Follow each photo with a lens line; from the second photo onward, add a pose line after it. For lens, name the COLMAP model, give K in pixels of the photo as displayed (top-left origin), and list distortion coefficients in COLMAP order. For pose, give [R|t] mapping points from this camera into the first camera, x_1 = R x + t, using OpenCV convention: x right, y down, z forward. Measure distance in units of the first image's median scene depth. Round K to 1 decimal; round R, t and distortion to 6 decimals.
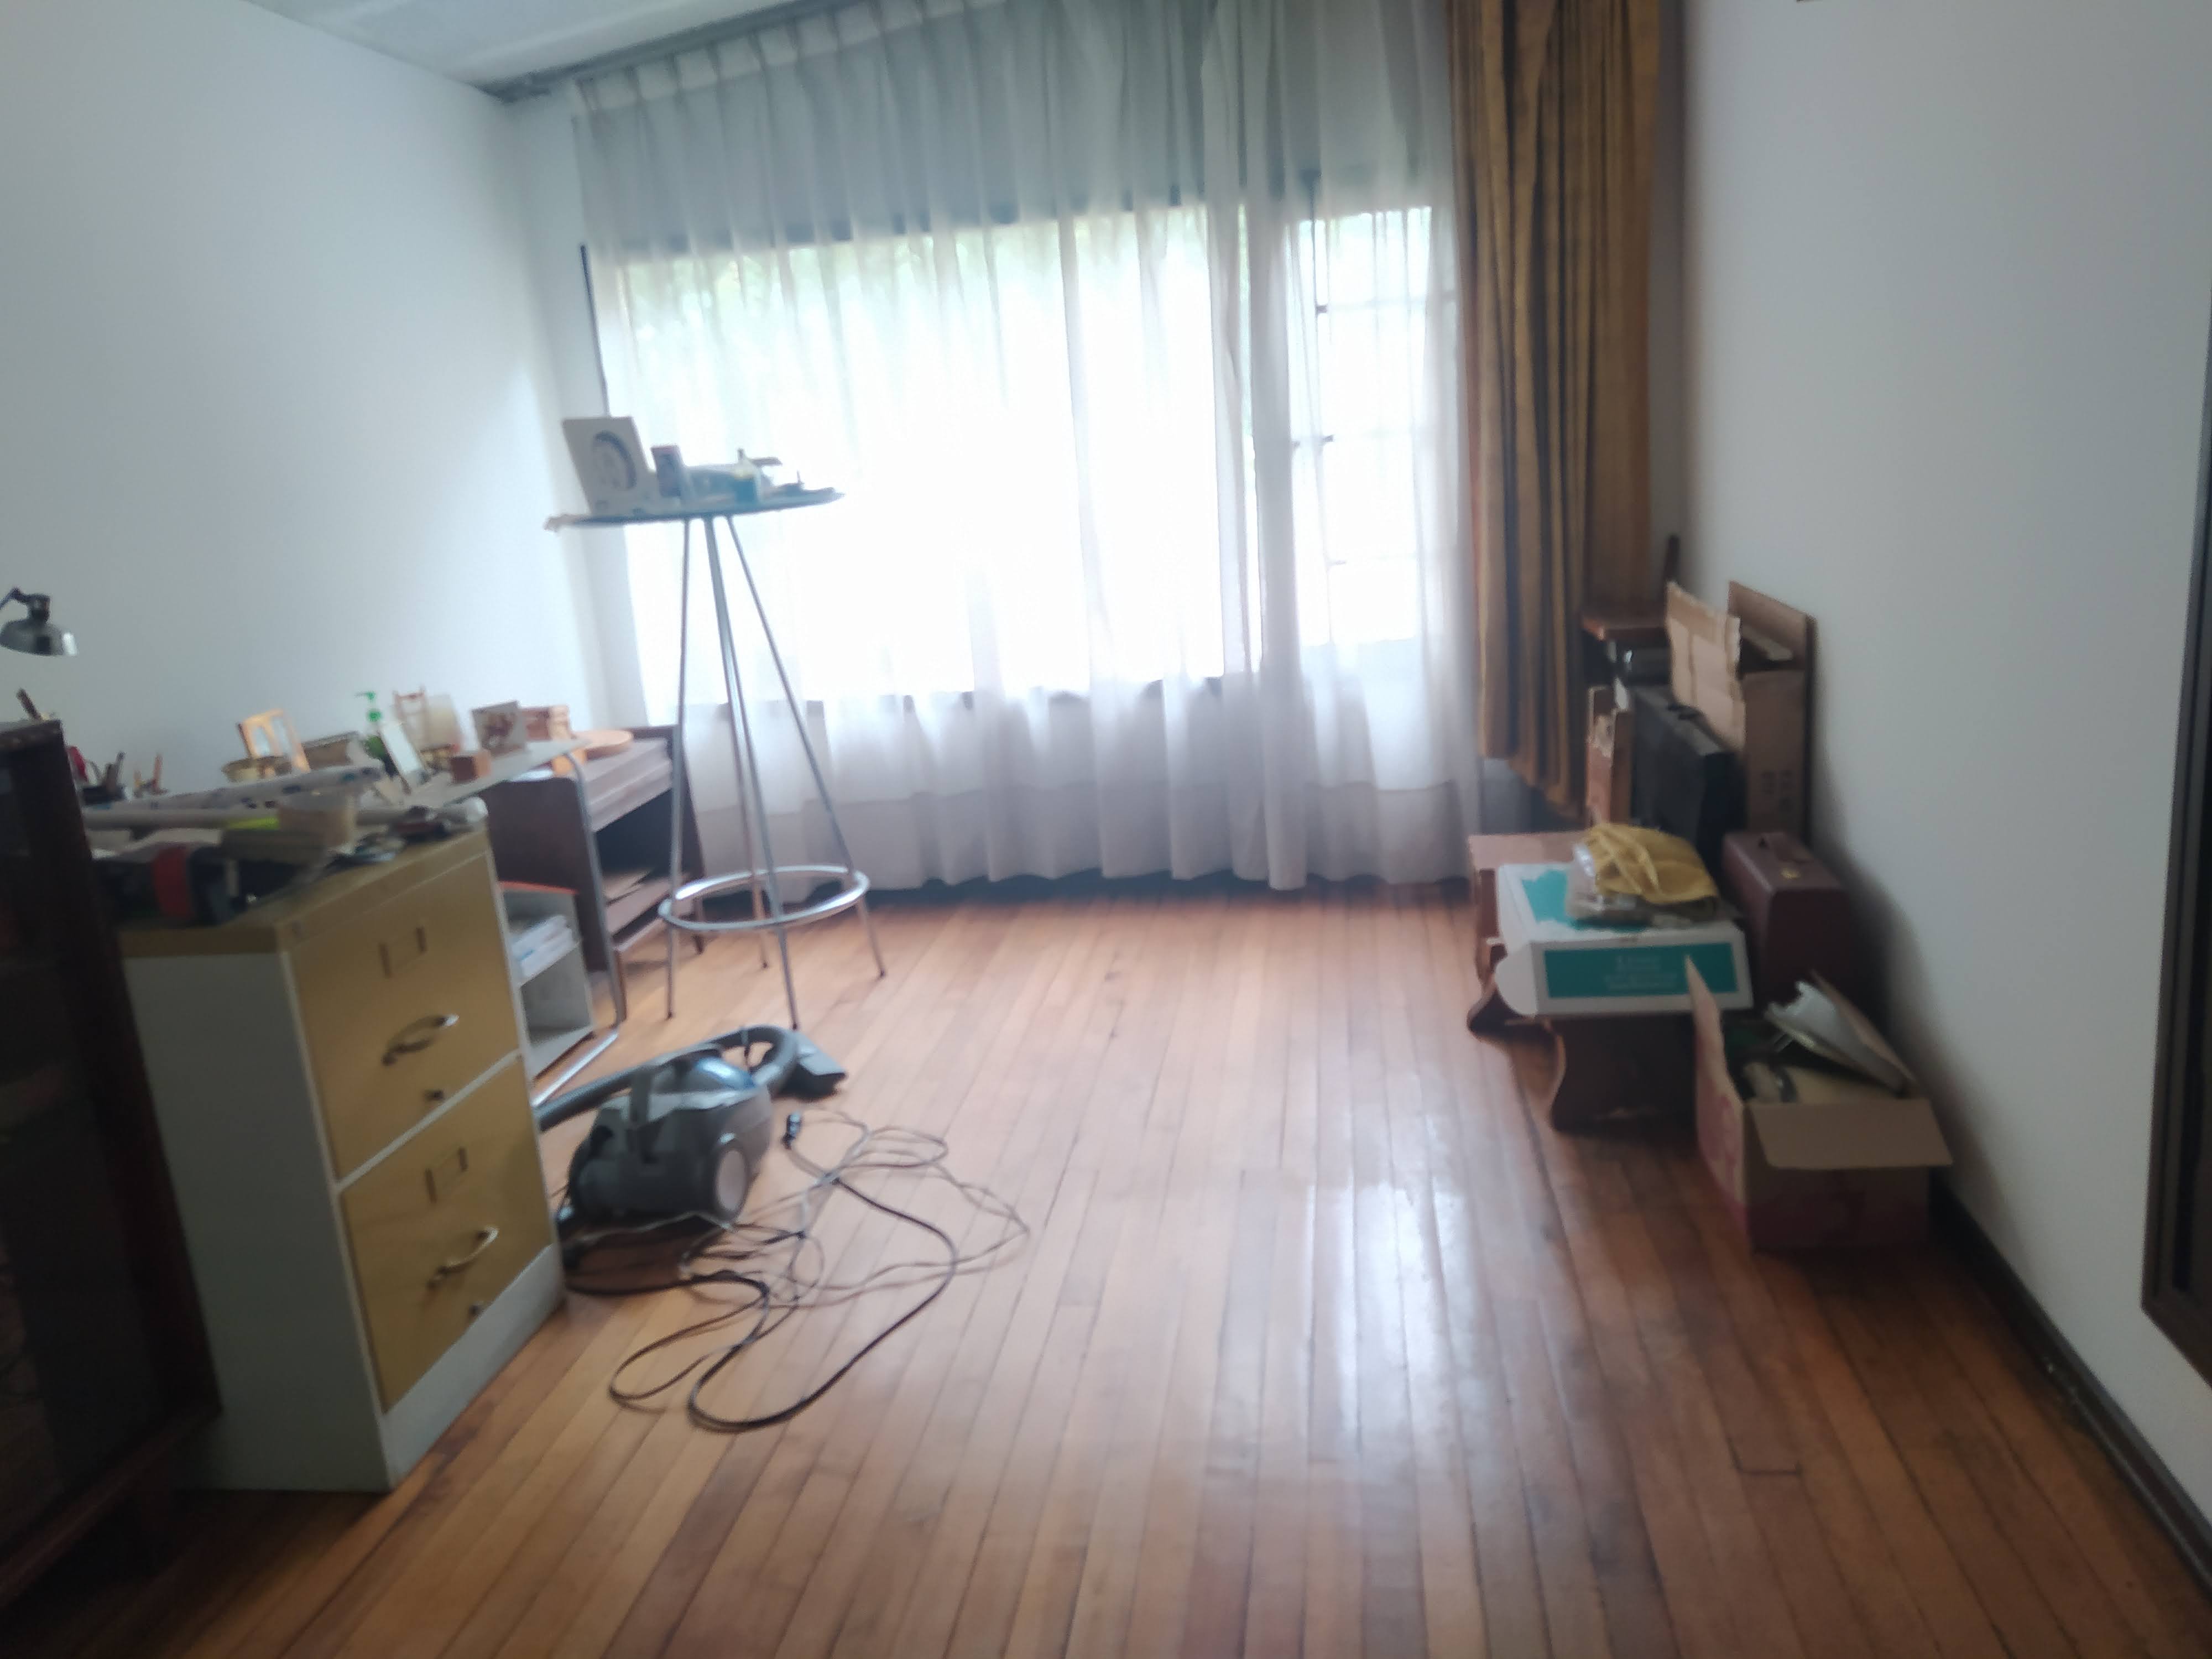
lens RADIAL K [[1661.0, 0, 1106.0], [0, 1661.0, 829.5], [0, 0, 1]] dist [0.283100, -0.000159]
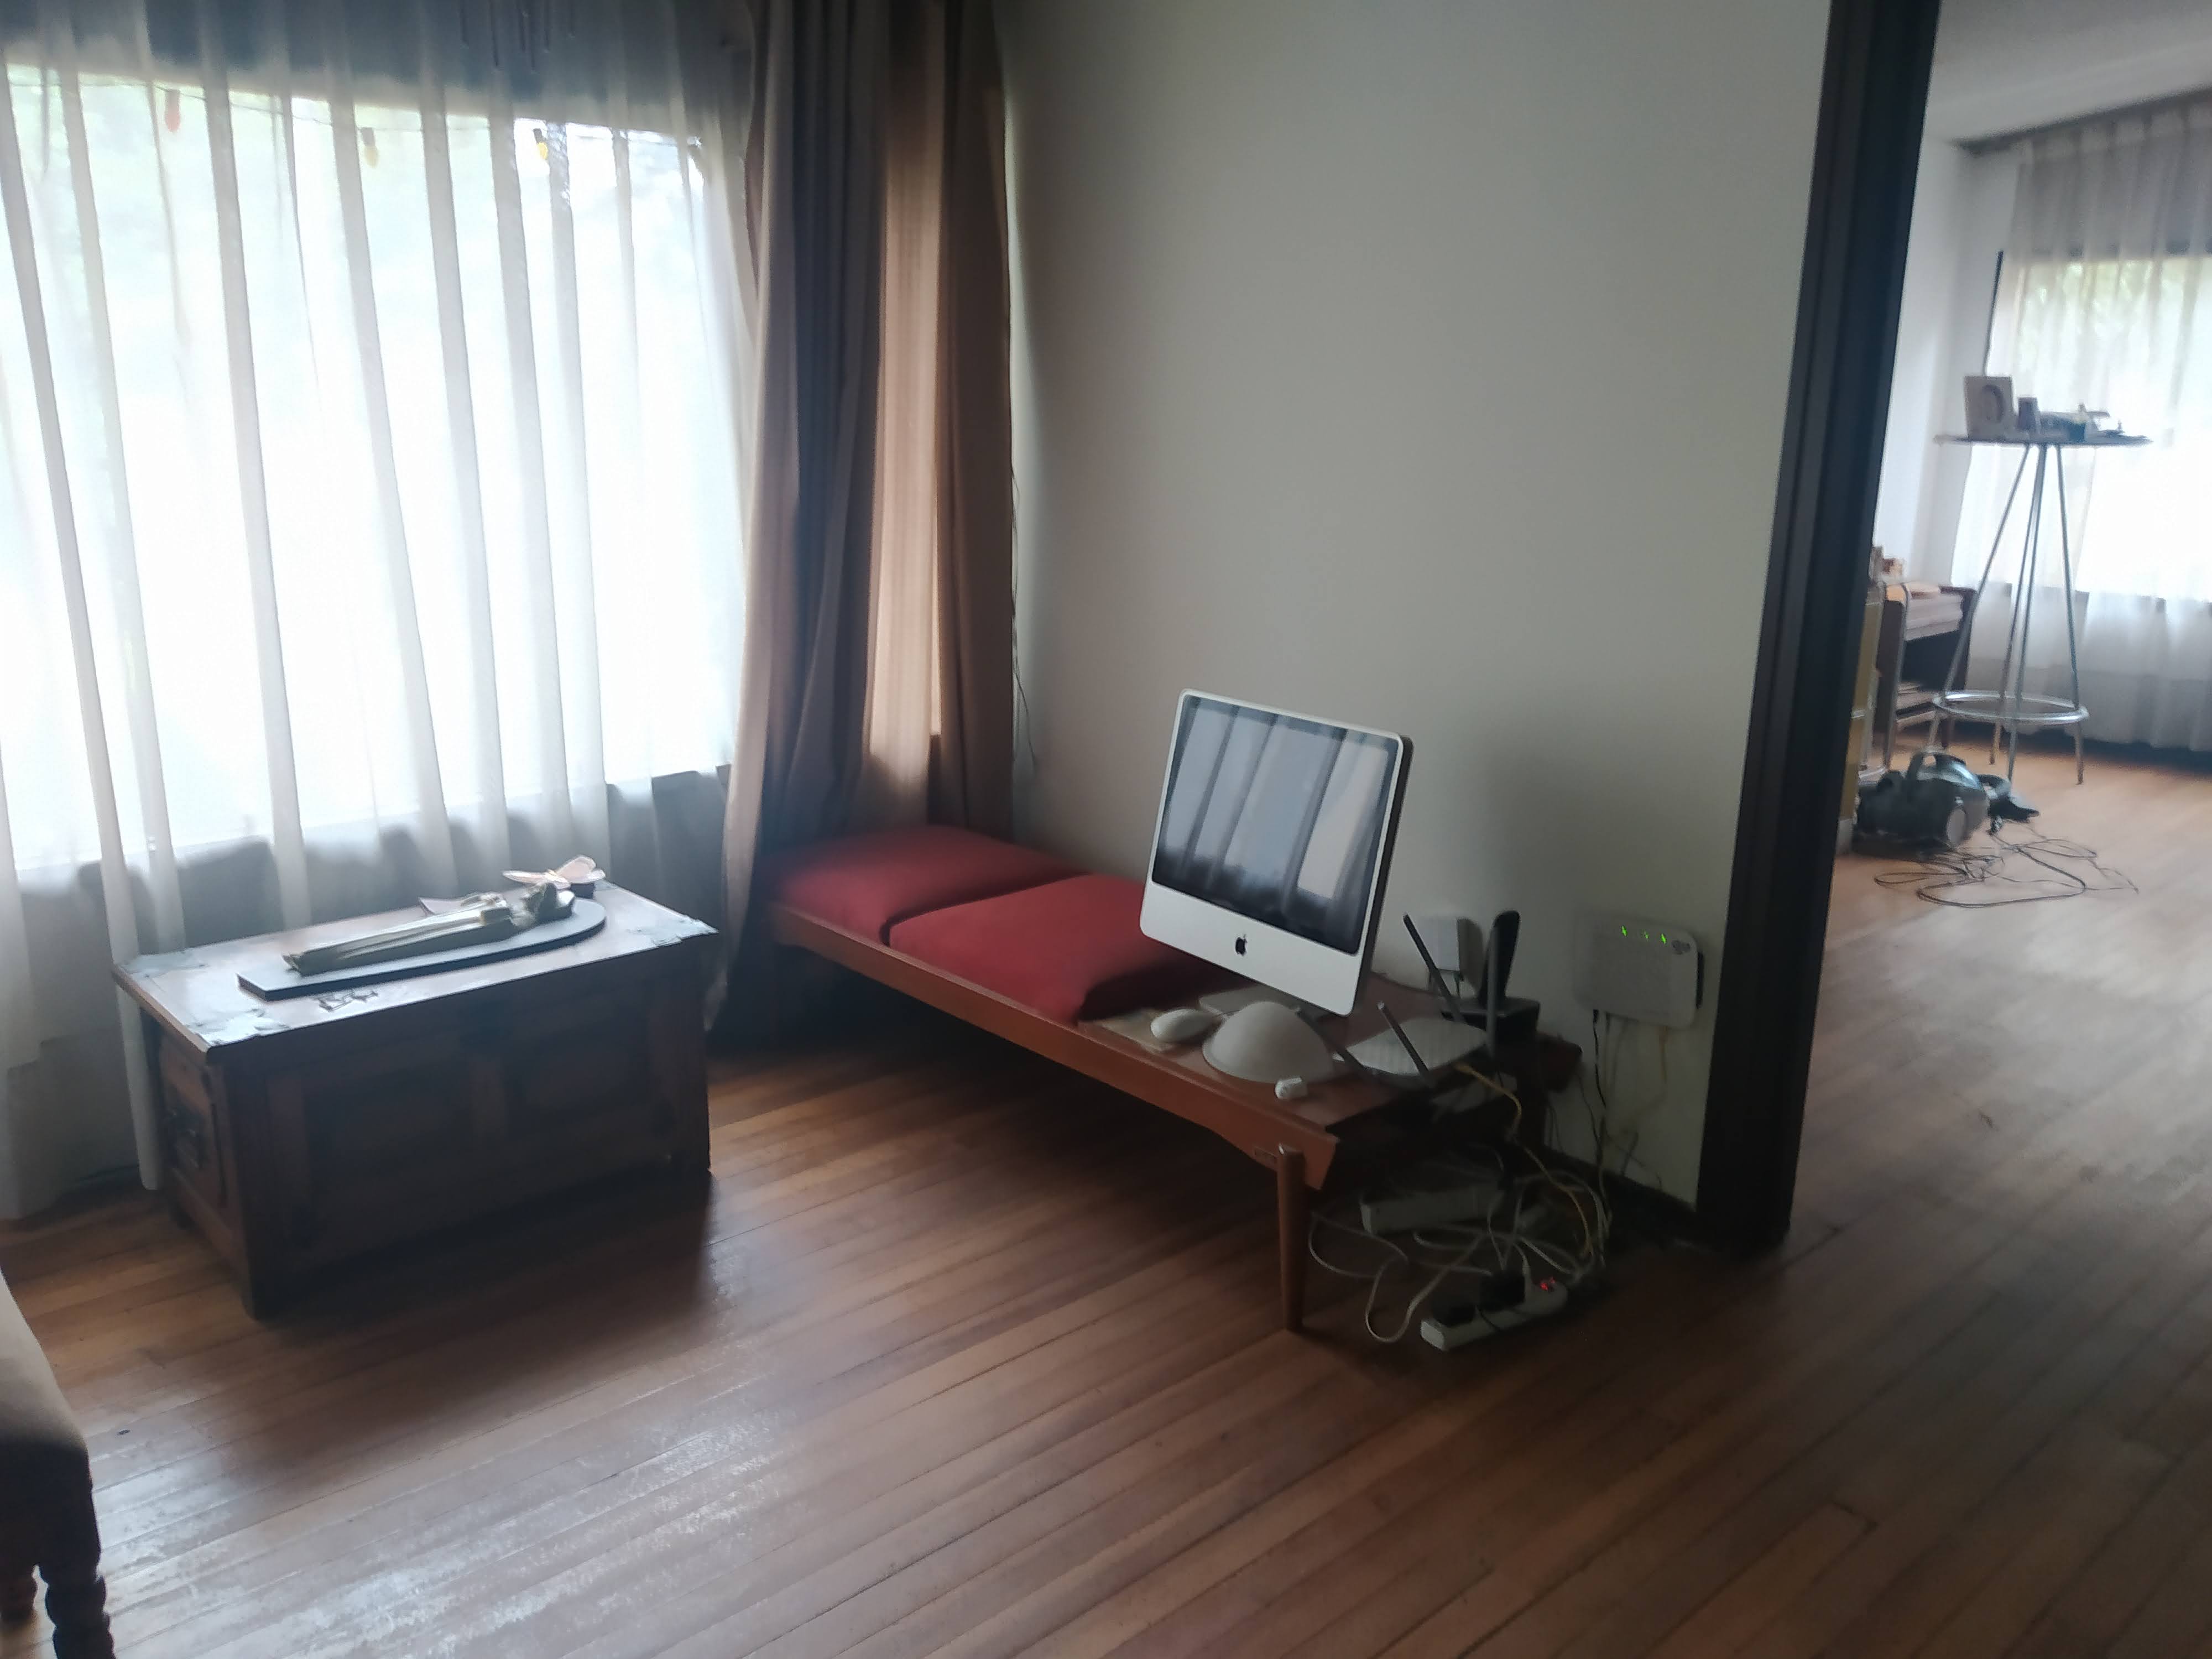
lens RADIAL K [[1684.6, 0, 1104.3], [0, 1684.6, 833.4], [0, 0, 1]] dist [0.138146, -0.196624]
pose [[0.761739, 0.251795, -0.596953, 0.112650], [-0.229297, 0.966529, 0.115089, 0.144414], [0.605951, 0.049212, 0.793978, -0.614687]]
